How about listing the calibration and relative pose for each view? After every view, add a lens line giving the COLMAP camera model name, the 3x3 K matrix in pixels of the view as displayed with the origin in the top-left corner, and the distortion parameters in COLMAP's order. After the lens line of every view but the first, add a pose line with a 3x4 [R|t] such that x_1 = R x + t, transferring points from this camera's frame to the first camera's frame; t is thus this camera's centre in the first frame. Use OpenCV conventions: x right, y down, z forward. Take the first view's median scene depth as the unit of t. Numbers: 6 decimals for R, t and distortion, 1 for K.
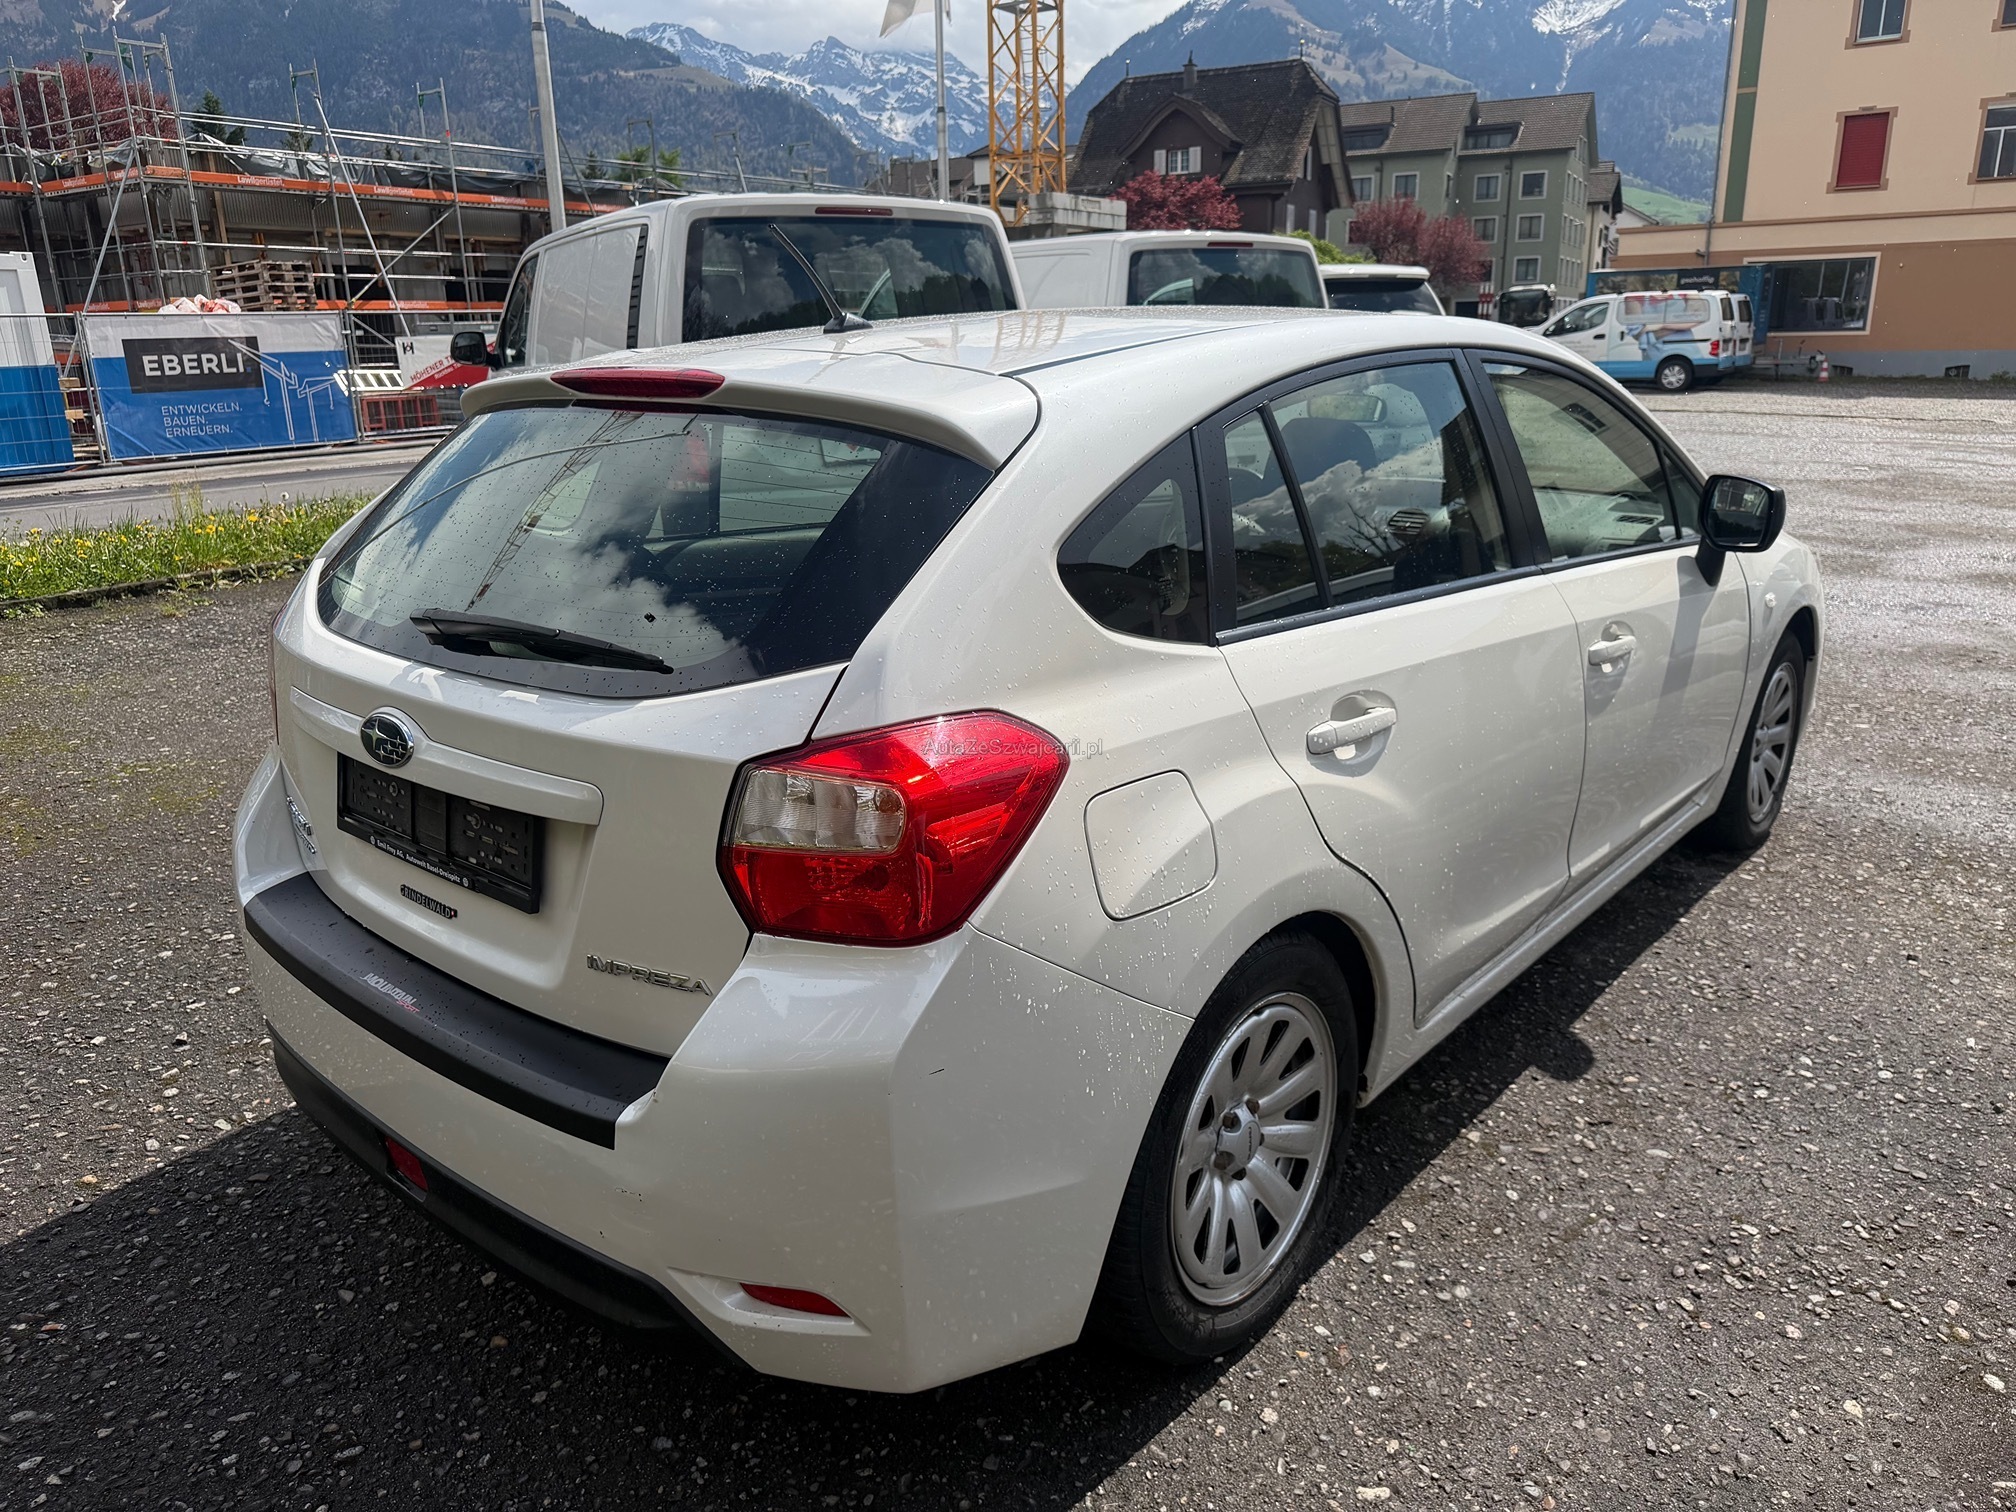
lens RADIAL K [[1427.3, 0, 993.9], [0, 1427.3, 764.0], [0, 0, 1]] dist [0.016305, -0.026185]
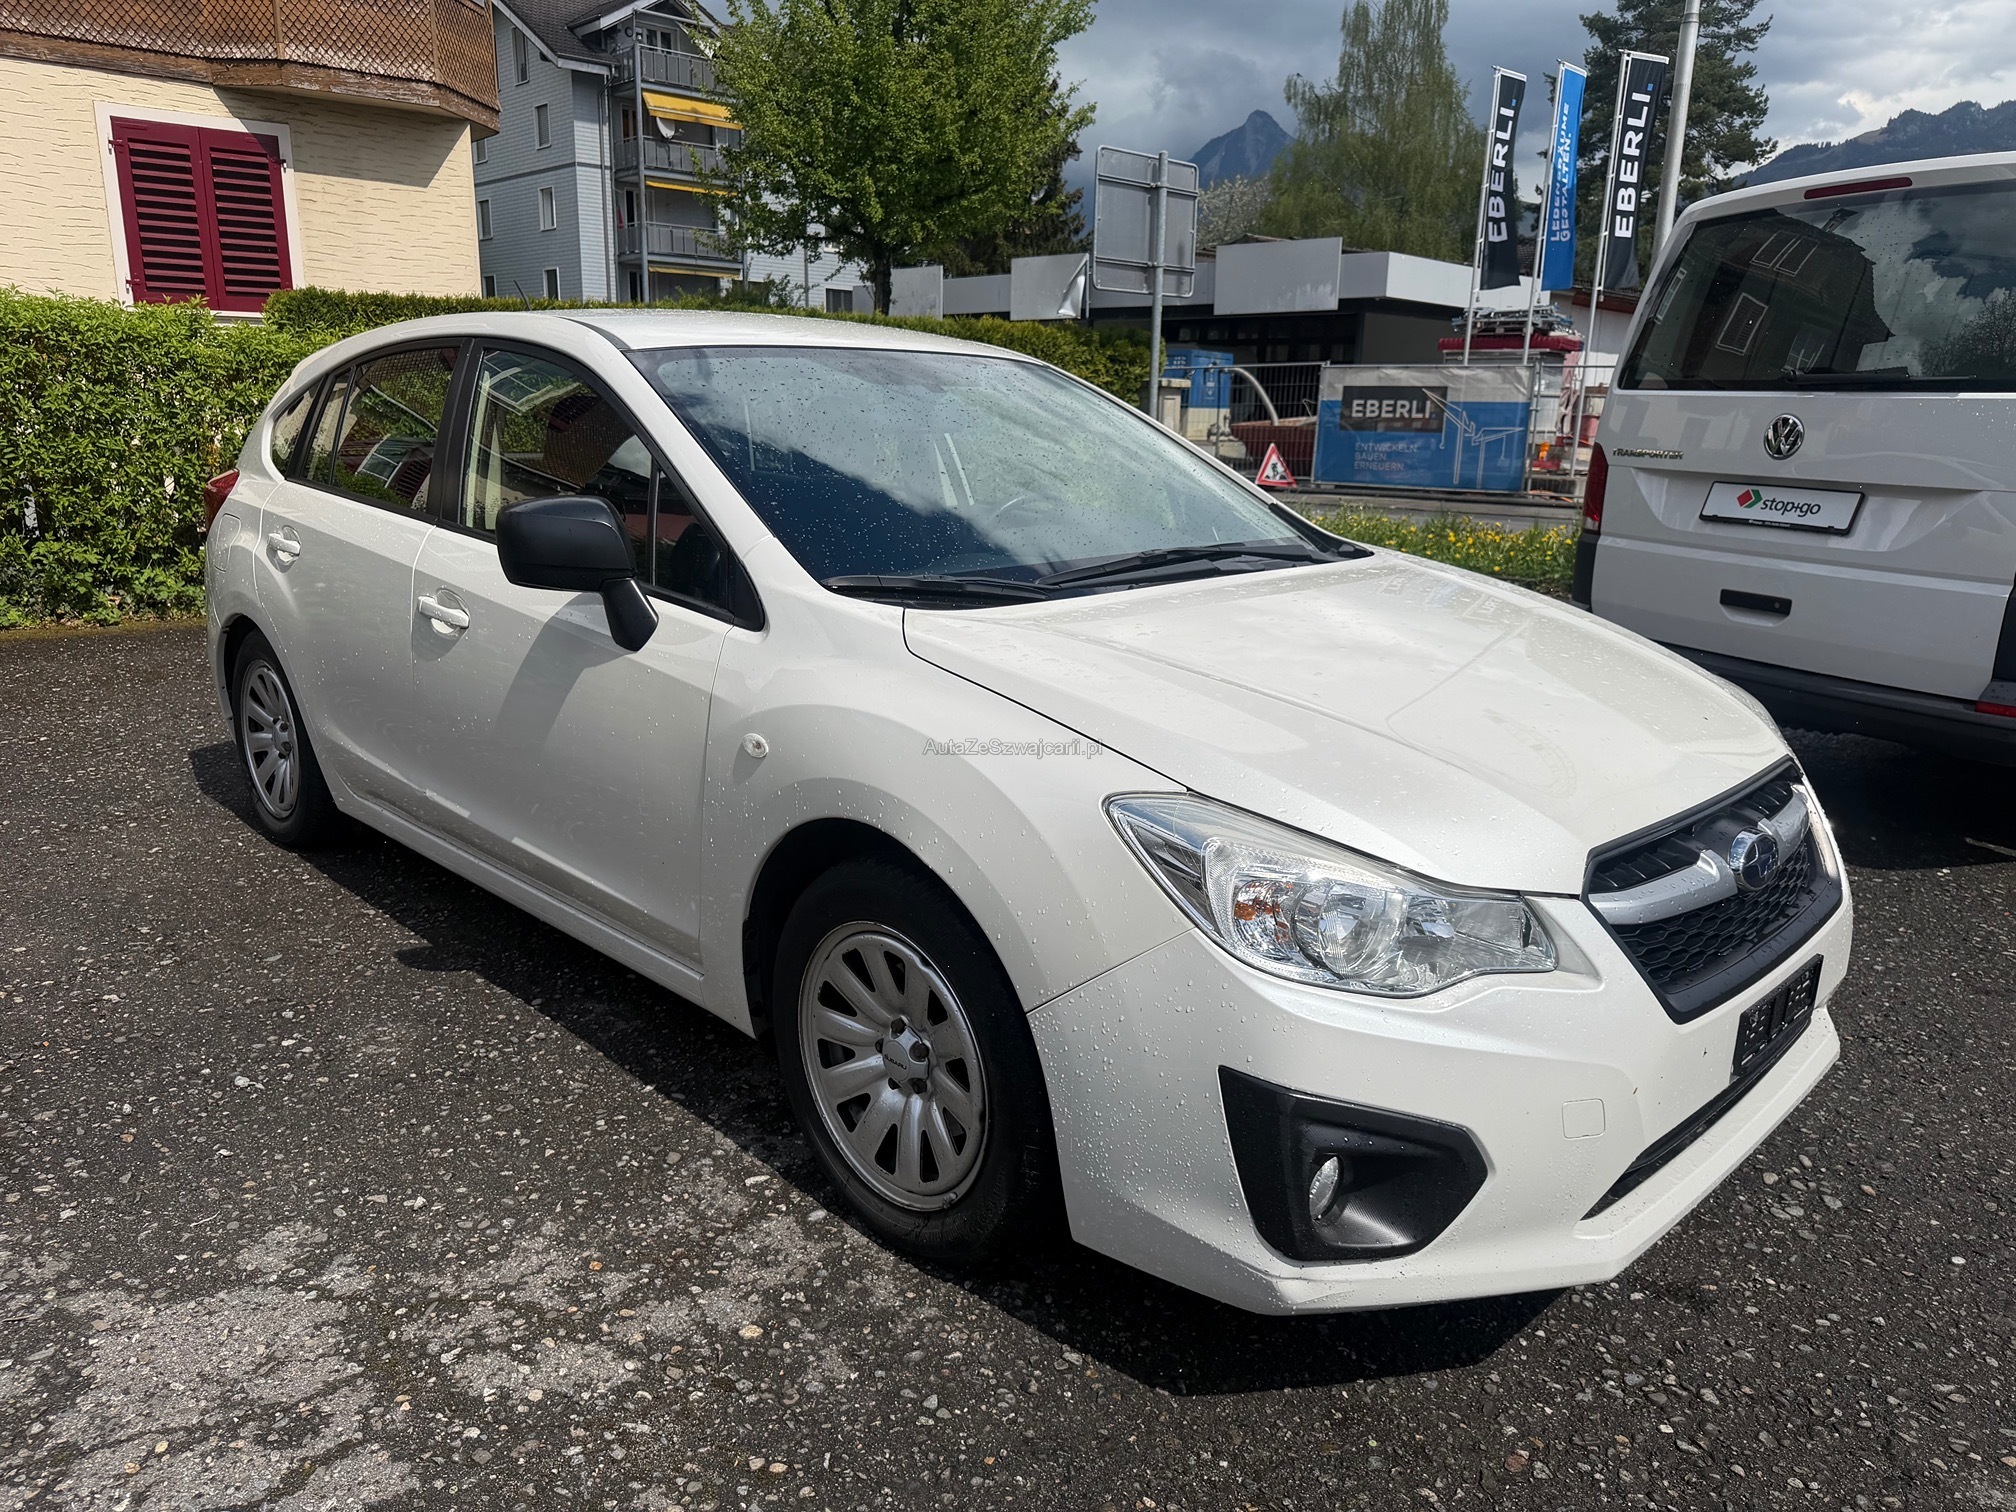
lens RADIAL K [[1427.3, 0, 1006.7], [0, 1427.3, 754.8], [0, 0, 1]] dist [0.016305, -0.026185]
pose [[-0.085616, 0.256335, -0.962789, 0.158981], [-0.301488, 0.914367, 0.270253, -0.043491], [0.949618, 0.313408, -0.001003, 0.155766]]
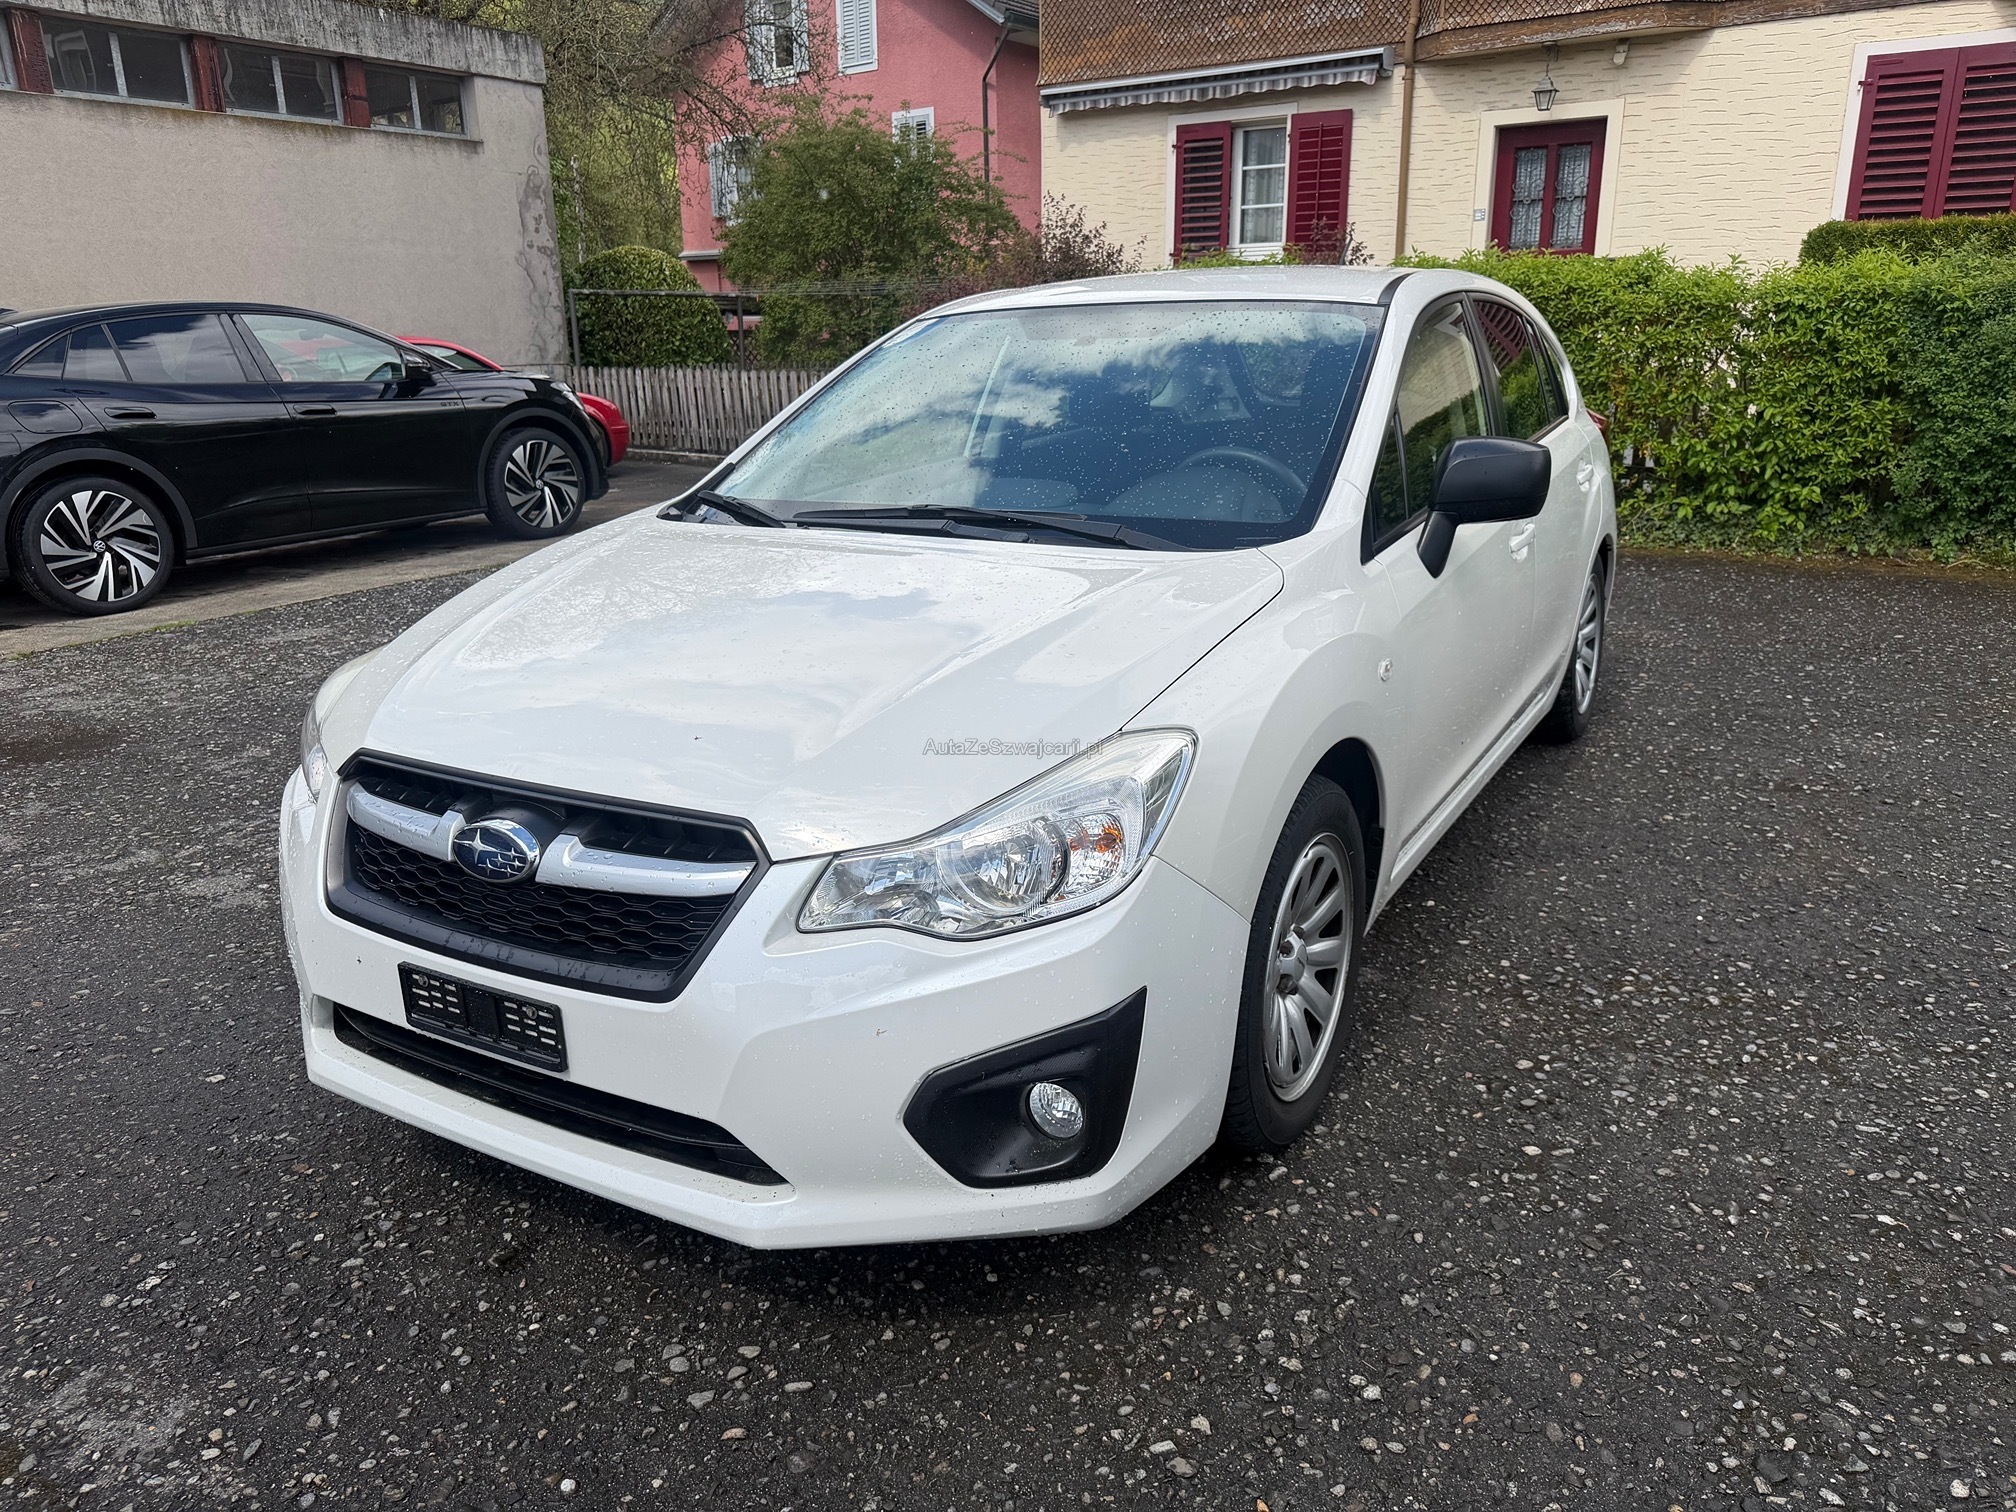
lens RADIAL K [[1427.3, 0, 1005.9], [0, 1427.3, 761.4], [0, 0, 1]] dist [0.016305, -0.026185]
pose [[-0.983616, 0.082597, -0.160240, 0.066310], [-0.019367, 0.835306, 0.549445, -0.074825], [0.179232, 0.543546, -0.820021, 0.260084]]
